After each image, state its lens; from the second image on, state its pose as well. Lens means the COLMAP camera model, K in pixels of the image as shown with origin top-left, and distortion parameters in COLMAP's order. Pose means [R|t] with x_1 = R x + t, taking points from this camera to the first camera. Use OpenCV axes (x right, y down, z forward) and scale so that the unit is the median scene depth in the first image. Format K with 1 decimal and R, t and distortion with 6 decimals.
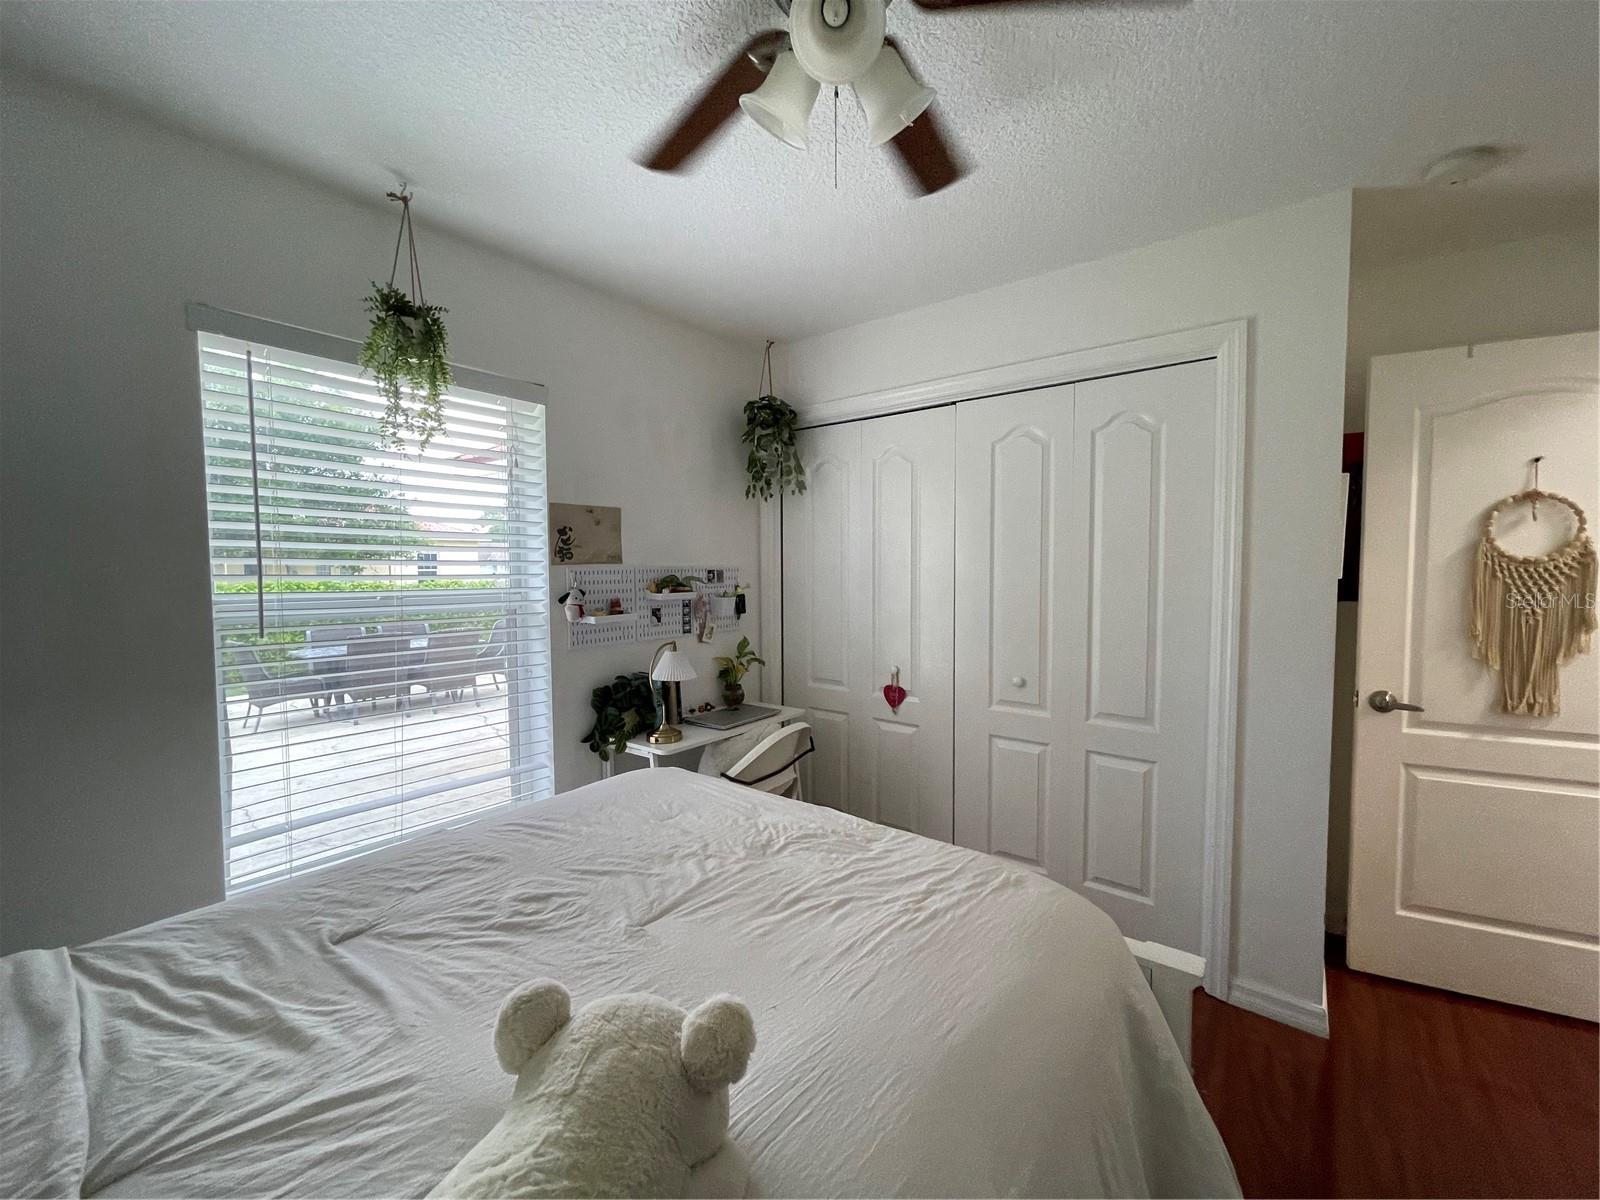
lens RADIAL K [[646.9, 0, 811.0], [0, 646.9, 594.0], [0, 0, 1]] dist [-0.001184, 0.000305]
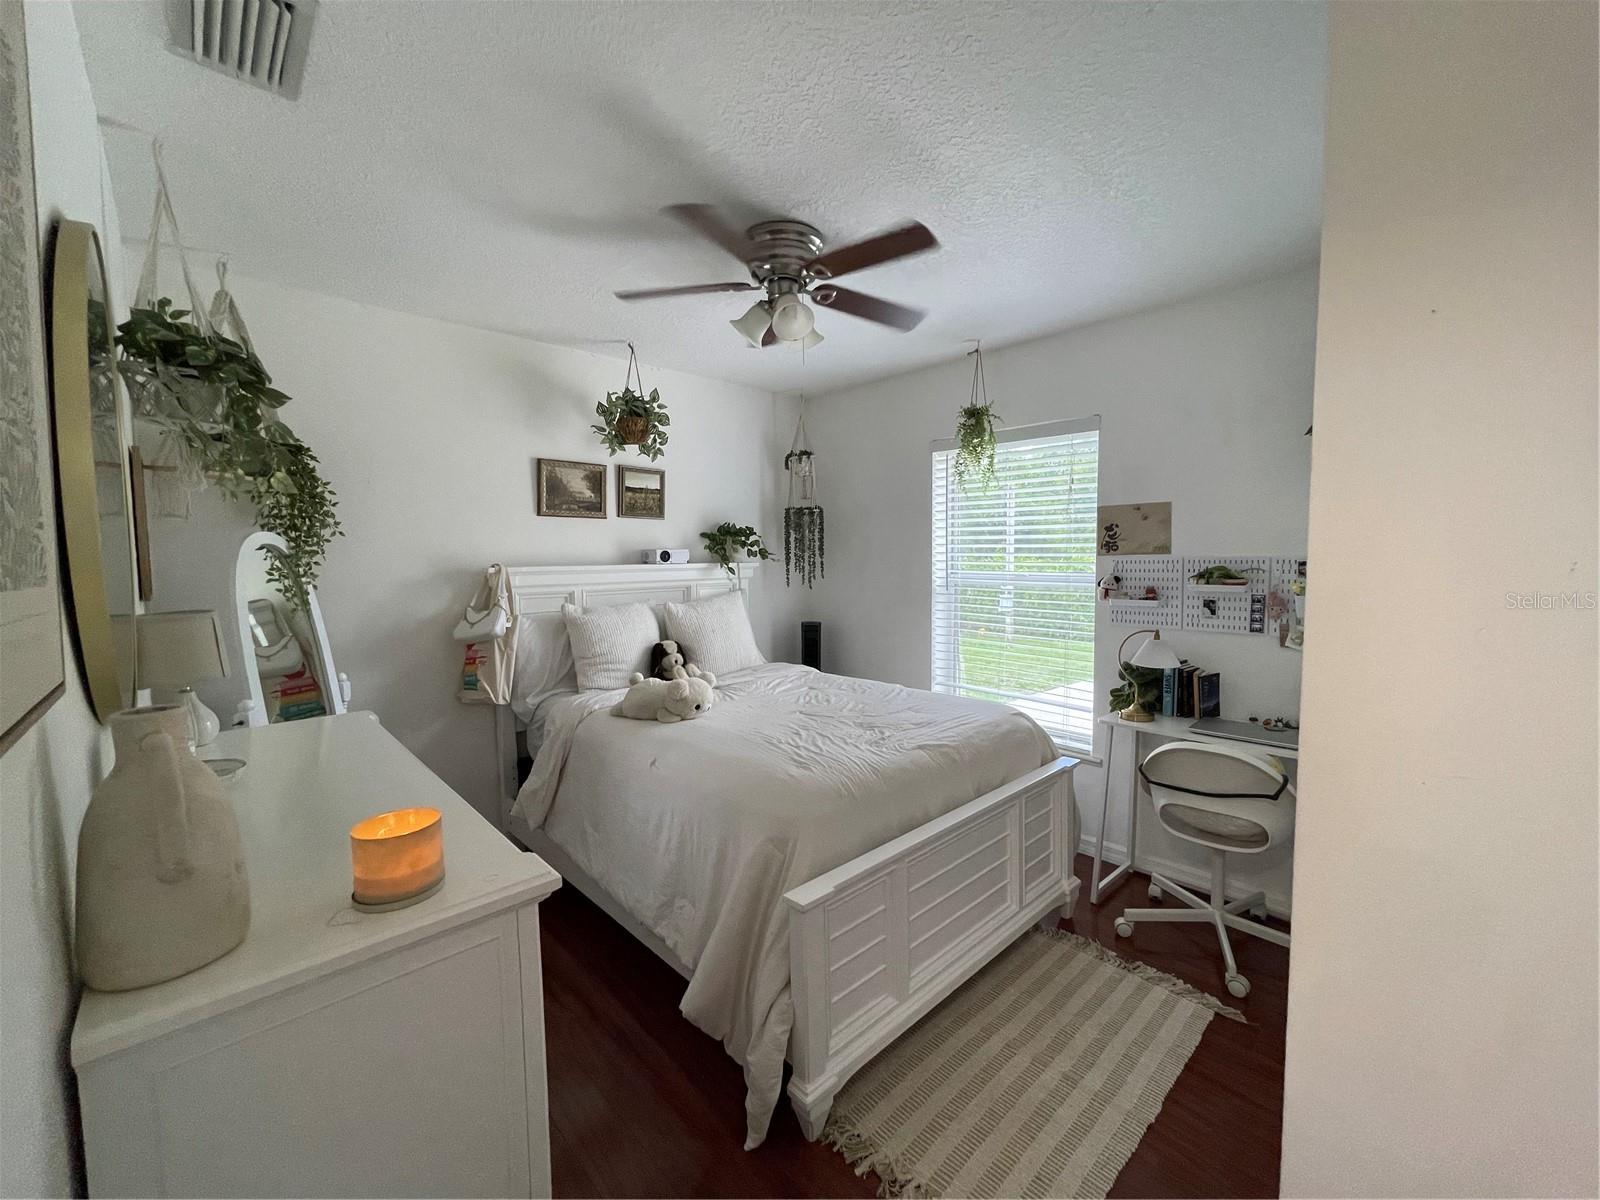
lens RADIAL K [[645.0, 0, 810.5], [0, 645.0, 596.2], [0, 0, 1]] dist [-0.000424, 0.000230]
pose [[-0.159716, 0.068129, -0.984809, 0.867744], [-0.037052, 0.996499, 0.074946, -0.036297], [0.986467, 0.048459, -0.156632, 0.596969]]
